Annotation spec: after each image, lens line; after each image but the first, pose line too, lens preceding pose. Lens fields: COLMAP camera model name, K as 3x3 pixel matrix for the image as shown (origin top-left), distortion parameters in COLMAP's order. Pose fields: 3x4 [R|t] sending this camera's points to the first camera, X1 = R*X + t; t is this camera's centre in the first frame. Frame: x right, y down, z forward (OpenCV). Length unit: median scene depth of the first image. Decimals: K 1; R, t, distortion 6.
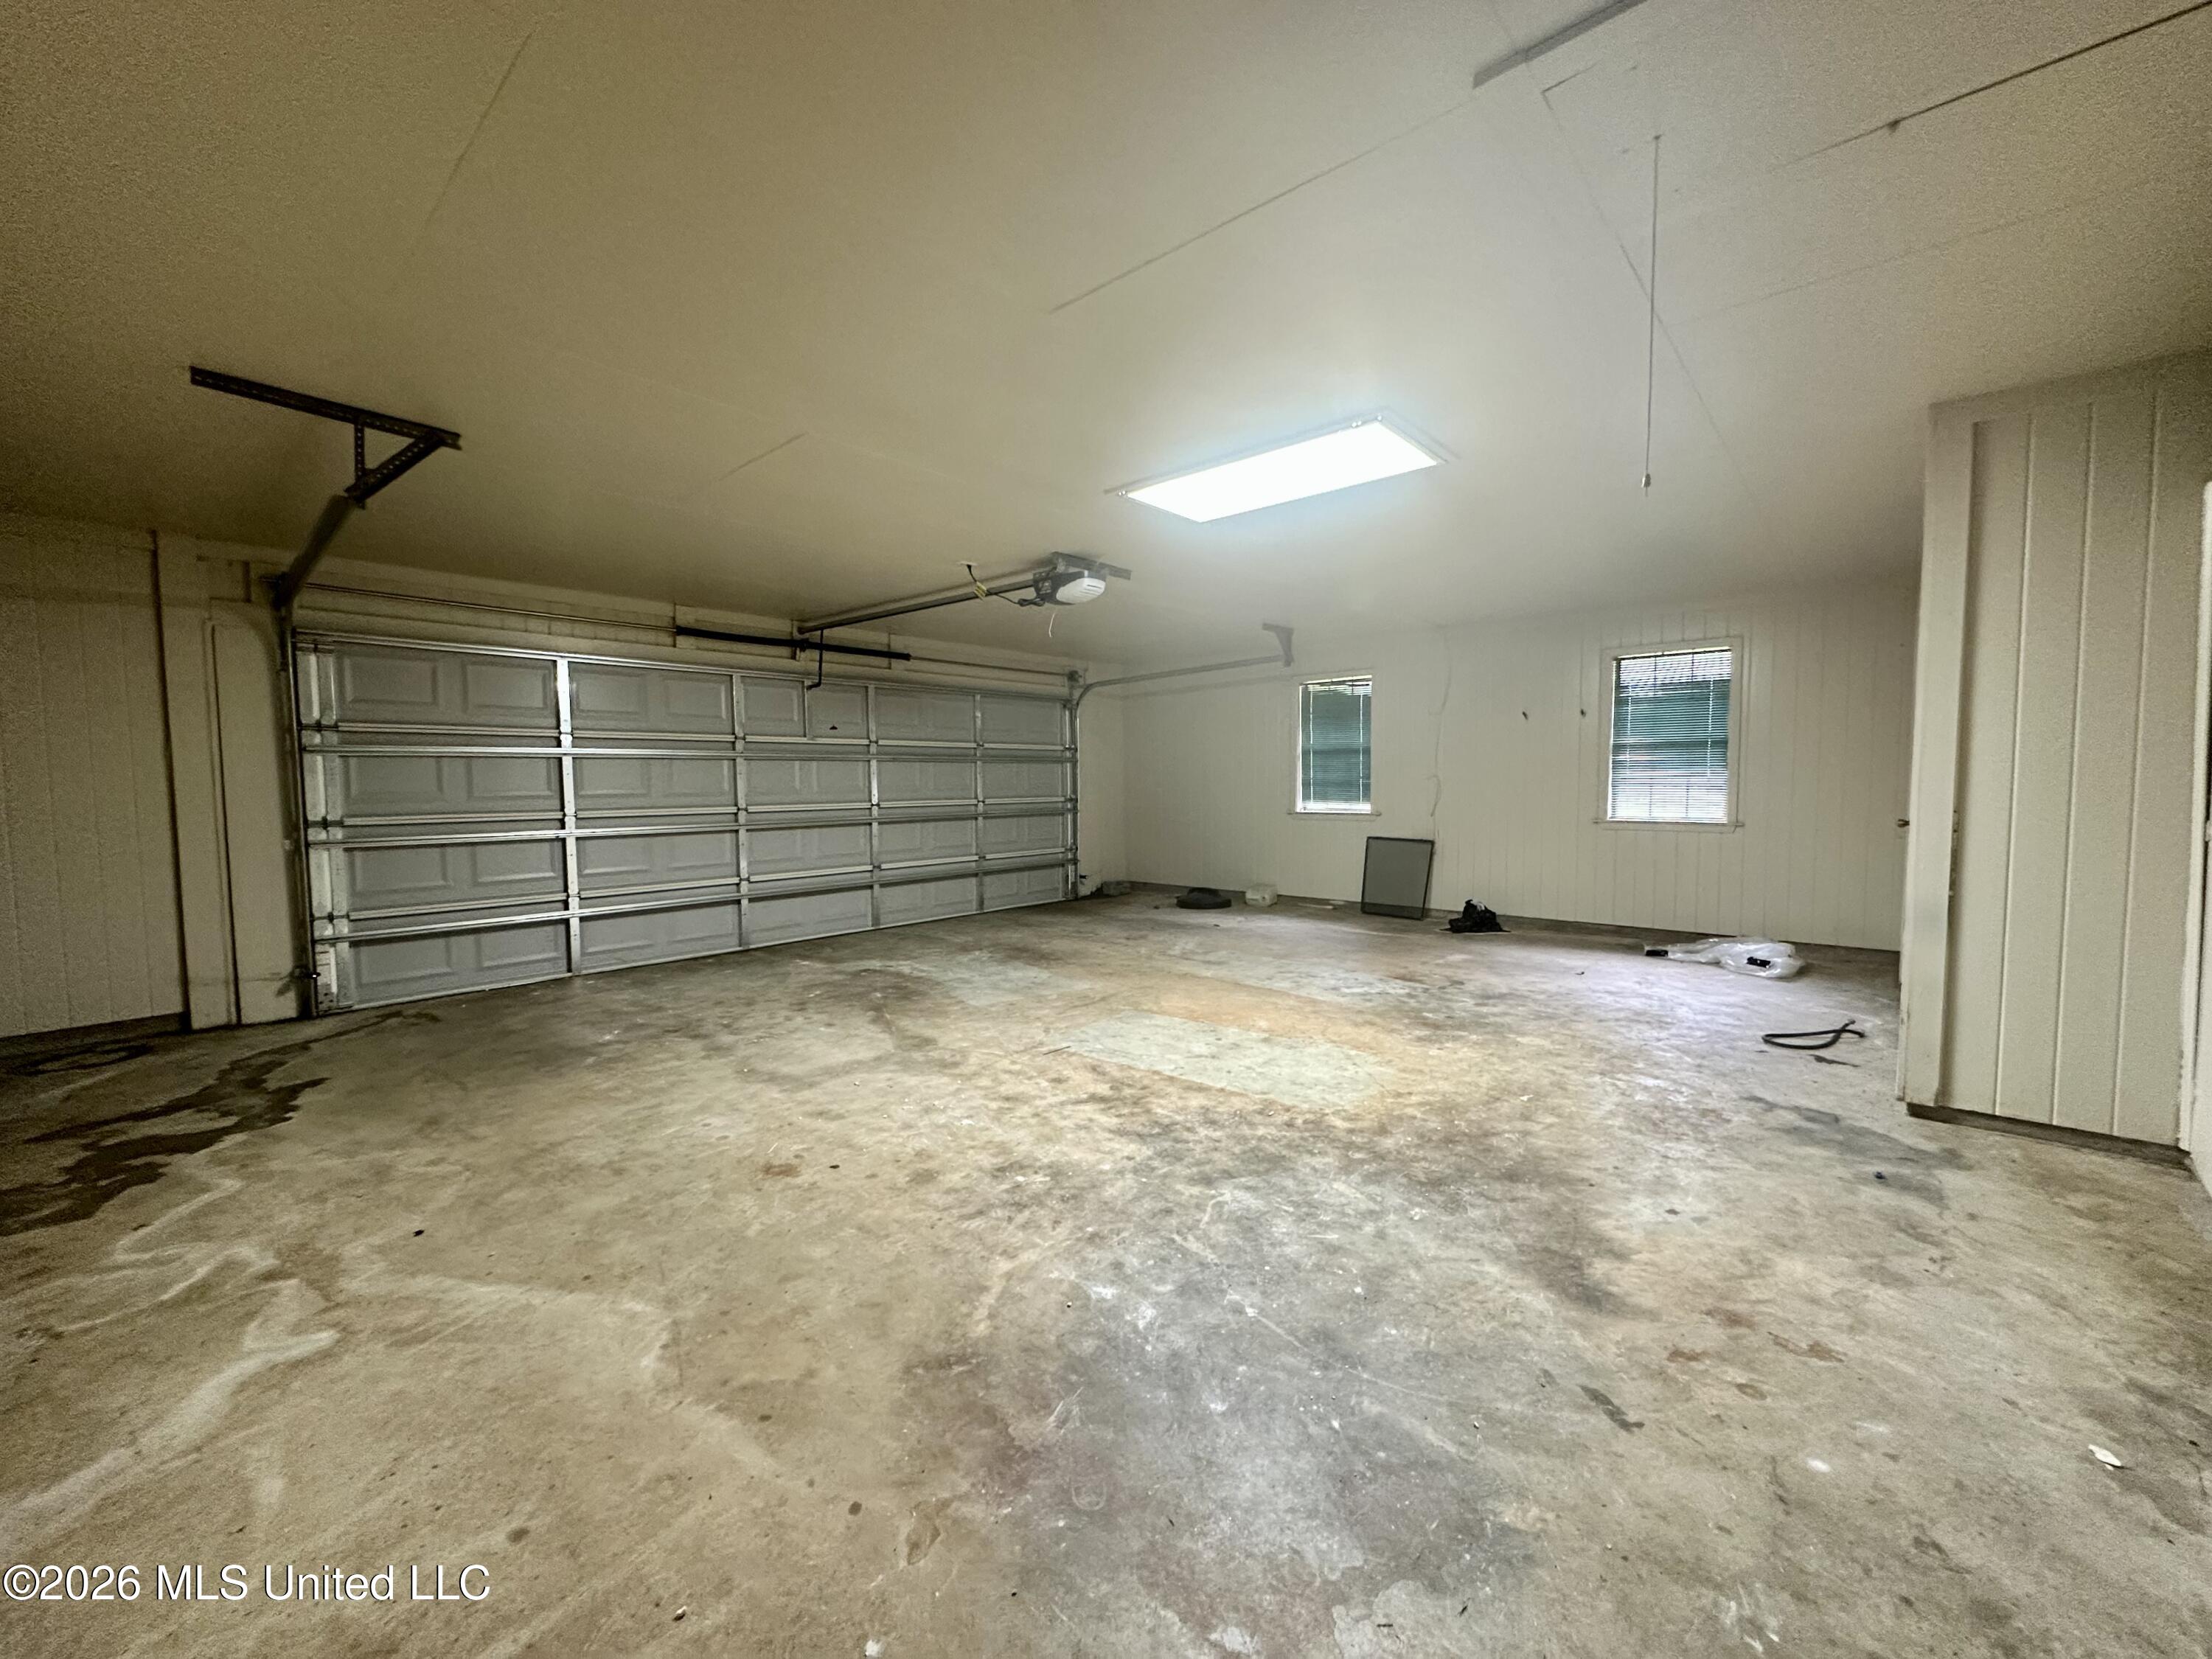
lens RADIAL K [[882.5, 0, 1100.6], [0, 882.5, 827.2], [0, 0, 1]] dist [0.004091, 0.000586]
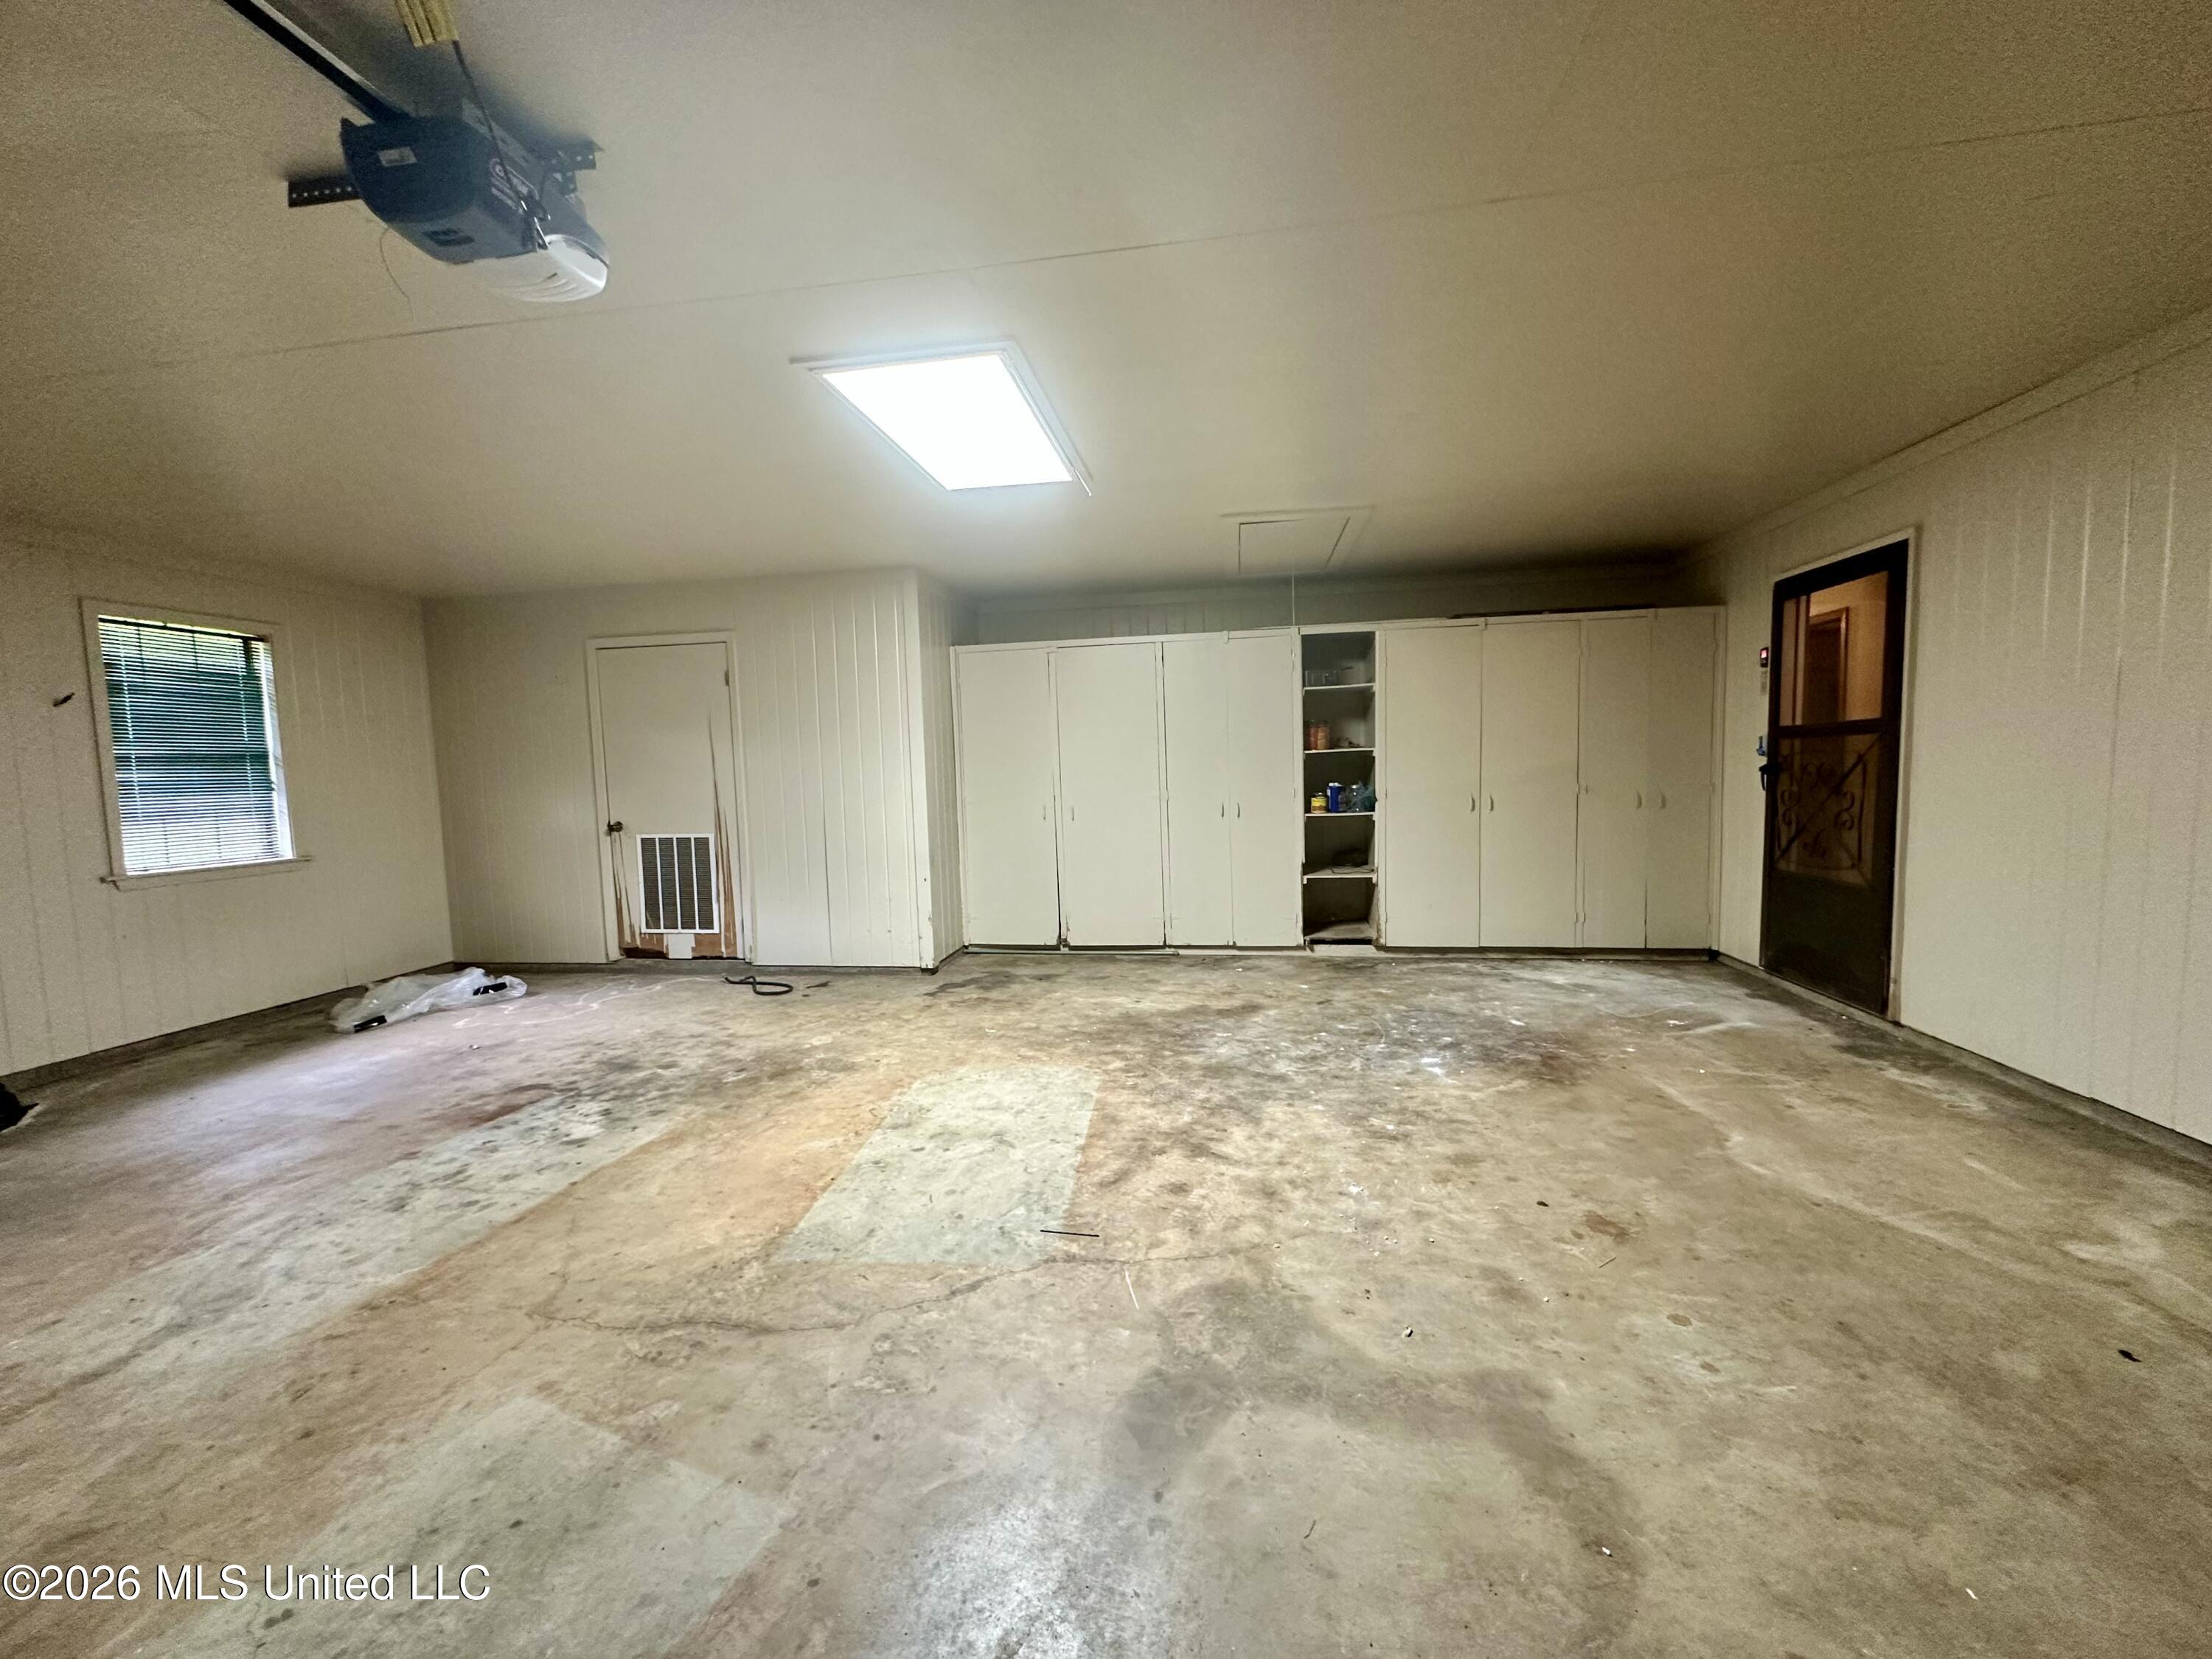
lens RADIAL K [[882.5, 0, 1103.5], [0, 882.5, 836.7], [0, 0, 1]] dist [0.004091, 0.000586]
pose [[-0.547056, -0.044925, 0.835889, -0.696091], [0.079670, 0.991232, 0.105415, -0.097966], [-0.833296, 0.124263, -0.538680, 1.595530]]
